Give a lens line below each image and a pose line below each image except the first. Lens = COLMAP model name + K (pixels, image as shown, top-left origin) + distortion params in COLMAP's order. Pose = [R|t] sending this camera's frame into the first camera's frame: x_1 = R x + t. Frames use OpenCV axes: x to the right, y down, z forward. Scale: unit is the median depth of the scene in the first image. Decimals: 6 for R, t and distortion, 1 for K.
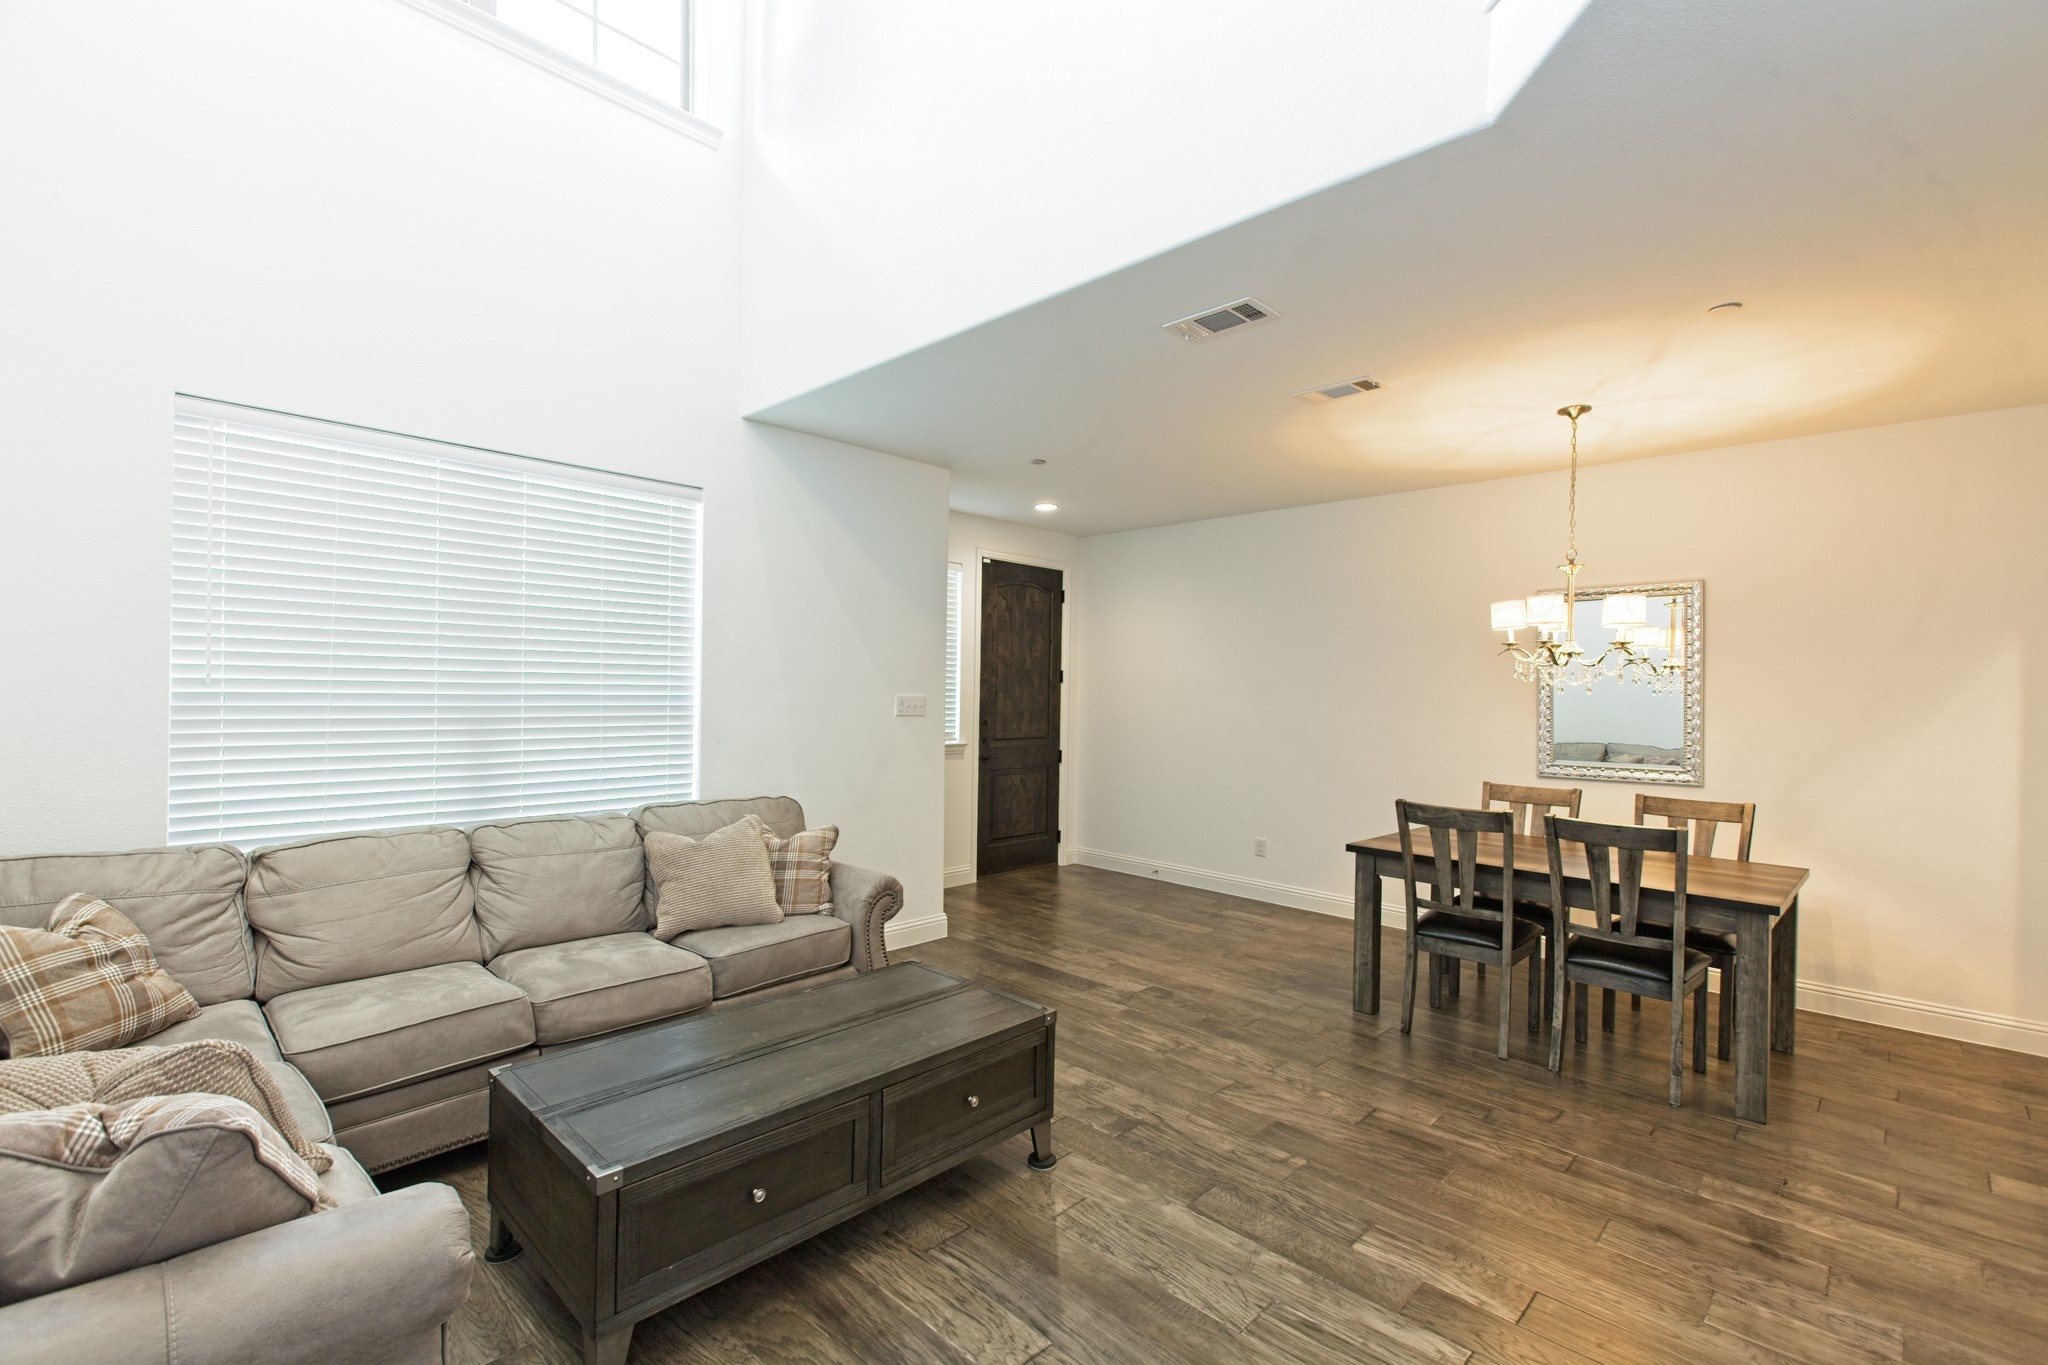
lens RADIAL K [[900.5, 0, 1028.9], [0, 900.5, 688.9], [0, 0, 1]] dist [0.023978, -0.012457]
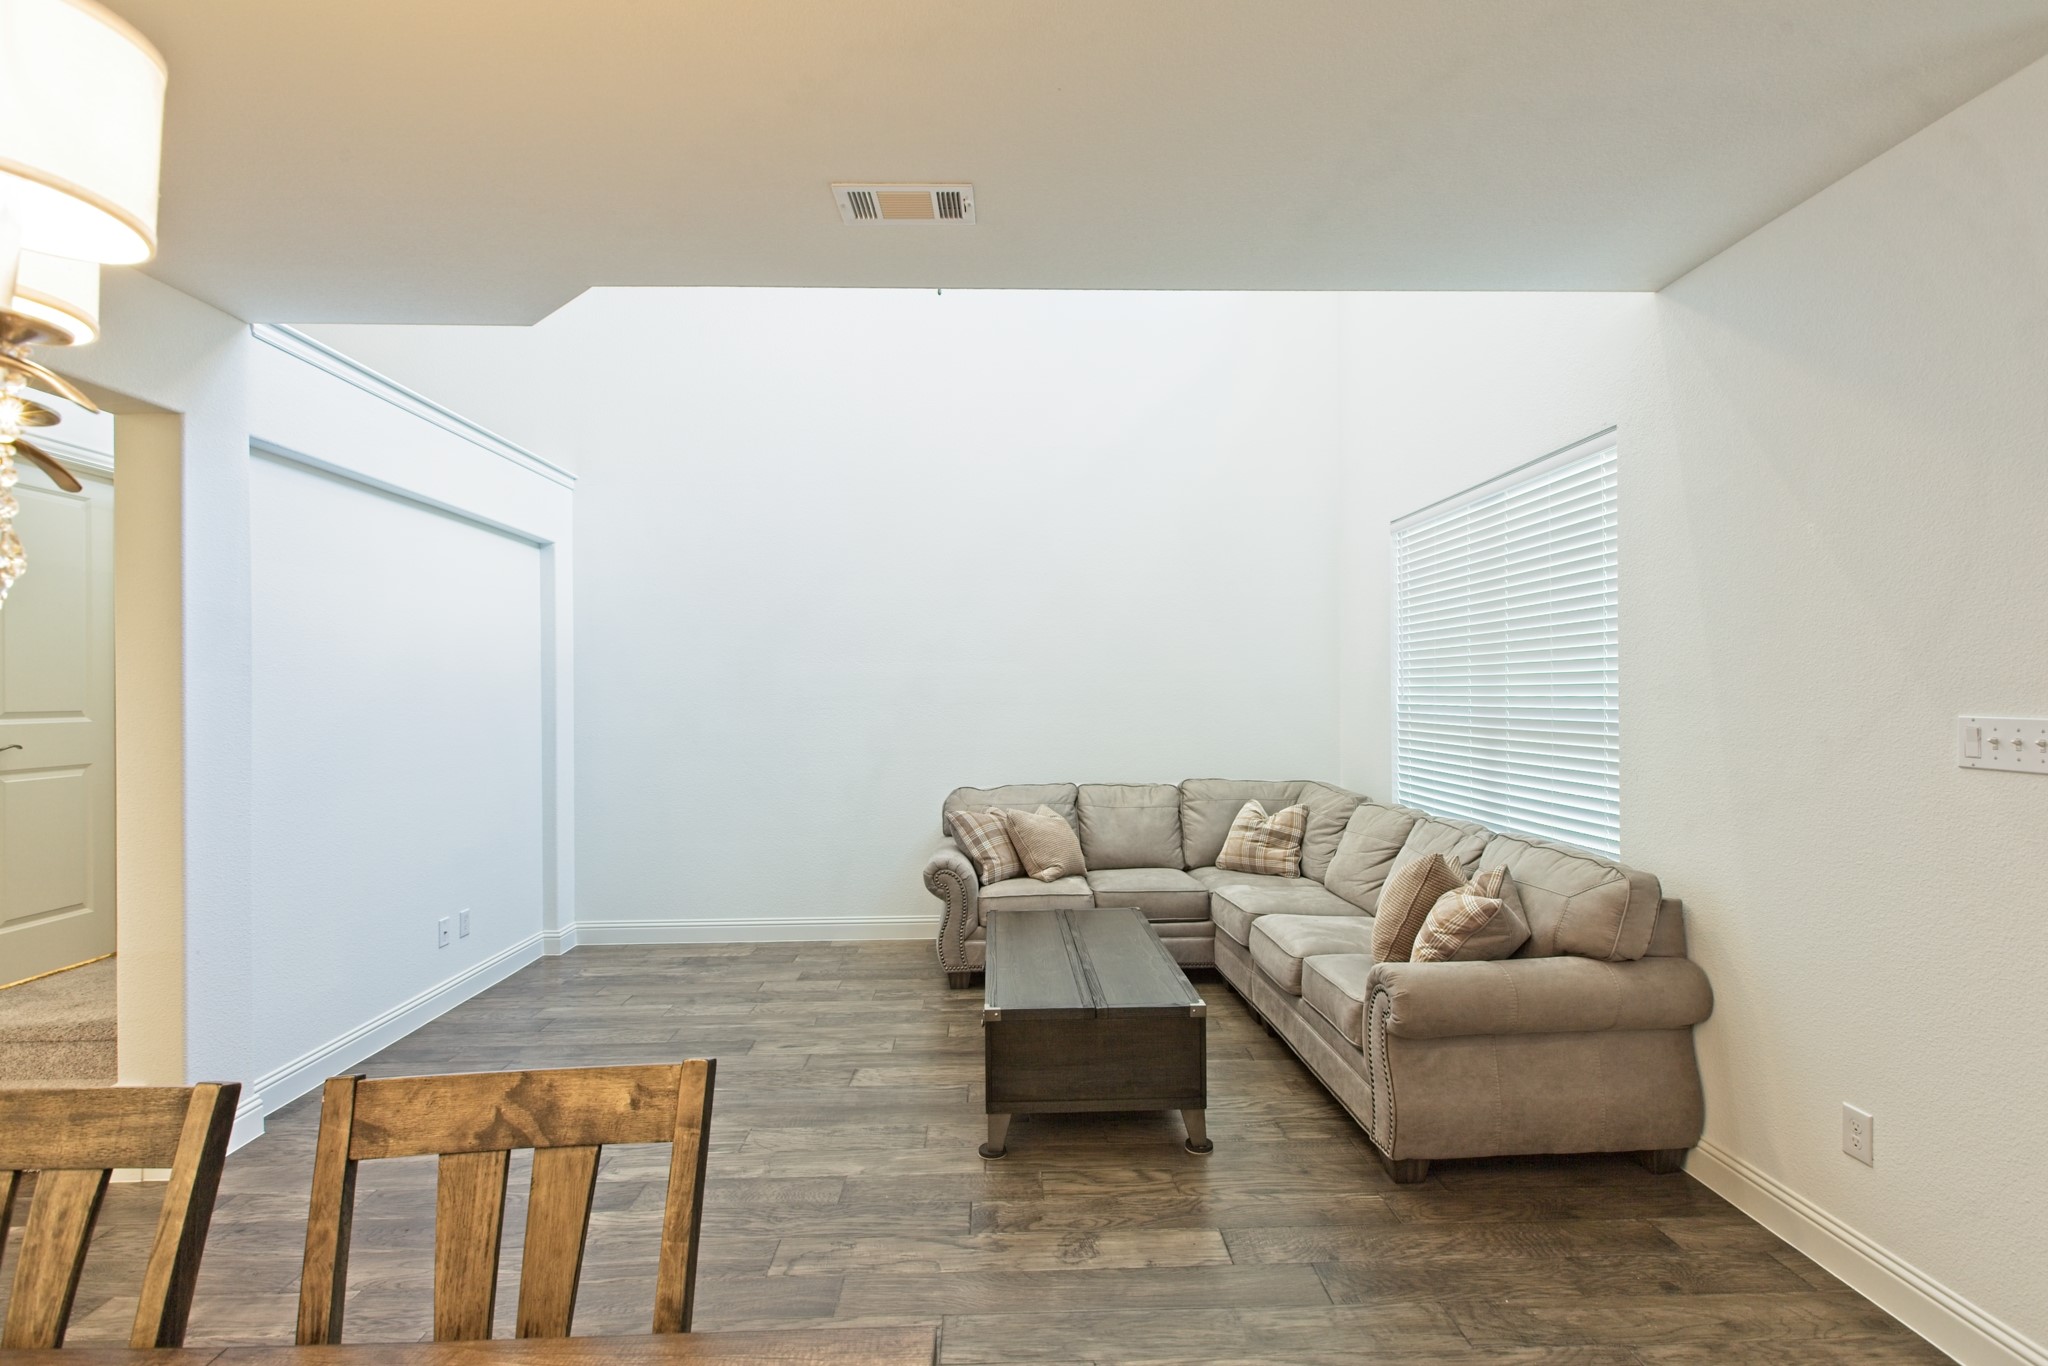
lens RADIAL K [[937.1, 0, 1029.2], [0, 937.1, 690.7], [0, 0, 1]] dist [0.019007, -0.009287]
pose [[-0.691710, -0.015499, -0.722009, 0.595848], [-0.006631, 0.999864, -0.015111, 0.007099], [0.722145, -0.005665, -0.691718, 1.372824]]
